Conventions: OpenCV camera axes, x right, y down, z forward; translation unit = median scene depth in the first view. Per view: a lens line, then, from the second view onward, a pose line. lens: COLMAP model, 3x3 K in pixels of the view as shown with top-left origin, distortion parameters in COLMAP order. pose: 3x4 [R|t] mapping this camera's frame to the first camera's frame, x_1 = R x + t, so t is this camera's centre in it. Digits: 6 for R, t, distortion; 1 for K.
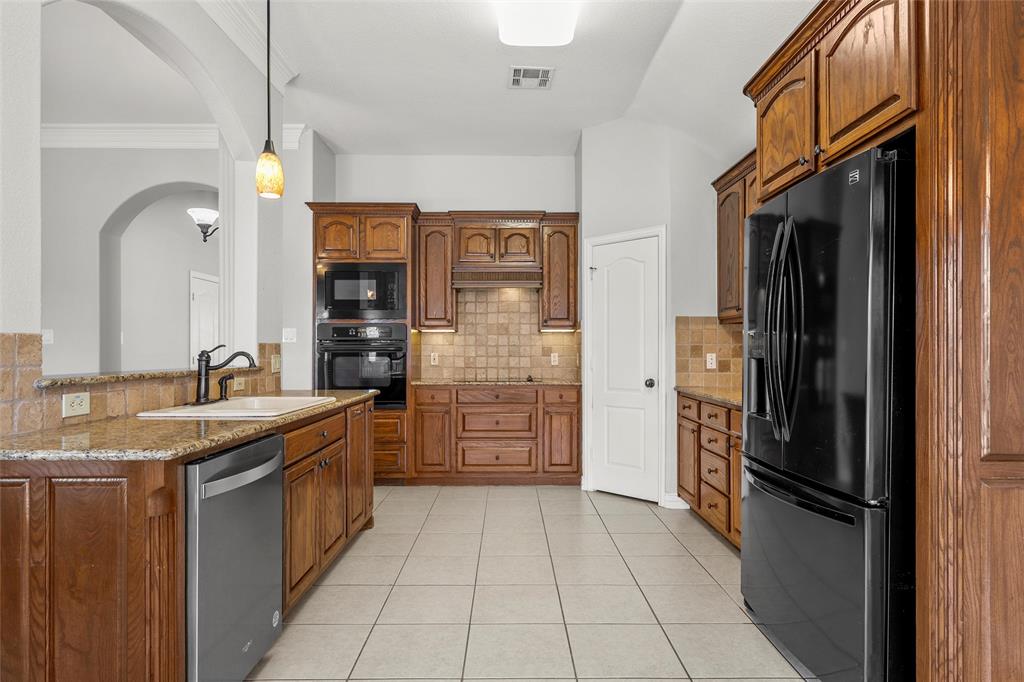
lens RADIAL K [[590.0, 0, 537.9], [0, 590.0, 349.6], [0, 0, 1]] dist [0.003240, 0.000271]
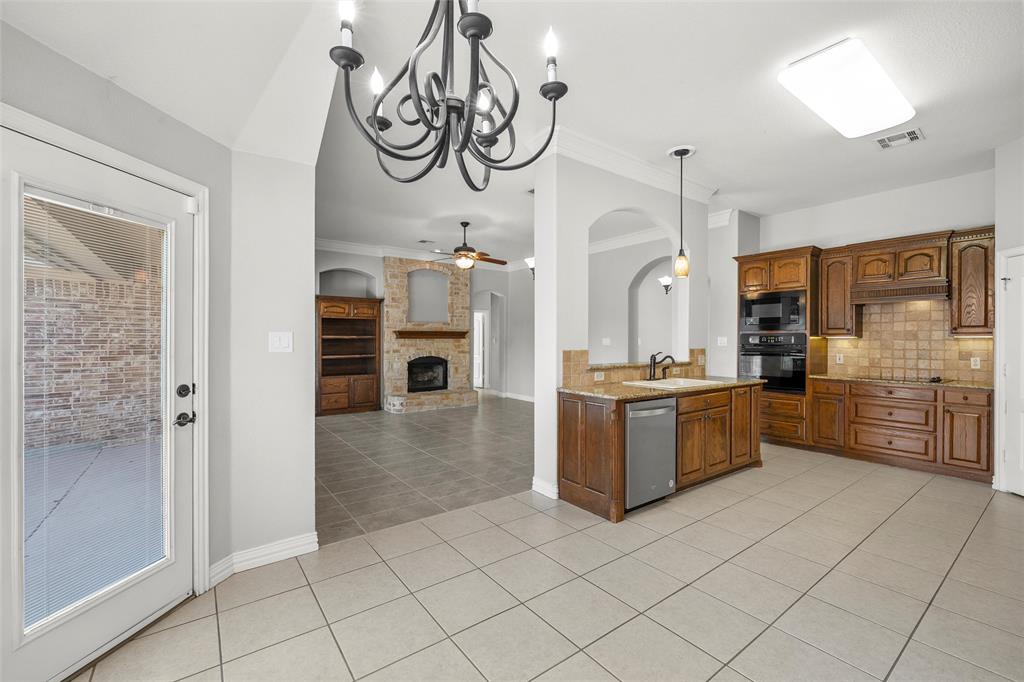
lens RADIAL K [[425.6, 0, 515.2], [0, 425.6, 341.3], [0, 0, 1]] dist [-0.003562, -0.000511]
pose [[0.592553, 0.004145, -0.805521, 0.176801], [-0.006249, 0.999980, 0.000548, -0.021195], [0.805507, 0.004709, 0.592567, -0.141010]]
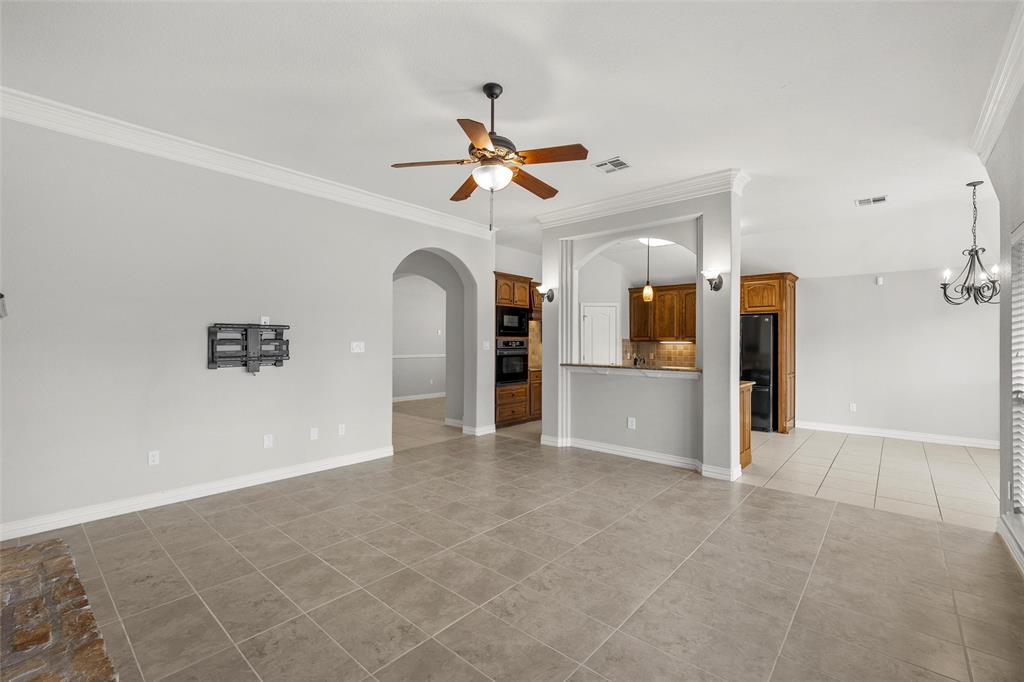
lens RADIAL K [[437.1, 0, 516.6], [0, 437.1, 336.4], [0, 0, 1]] dist [0.001392, -0.000188]
pose [[0.659798, 0.013202, 0.751327, -1.330767], [-0.003405, 0.999888, -0.014580, -0.031311], [-0.751435, 0.007062, 0.659769, 0.075873]]
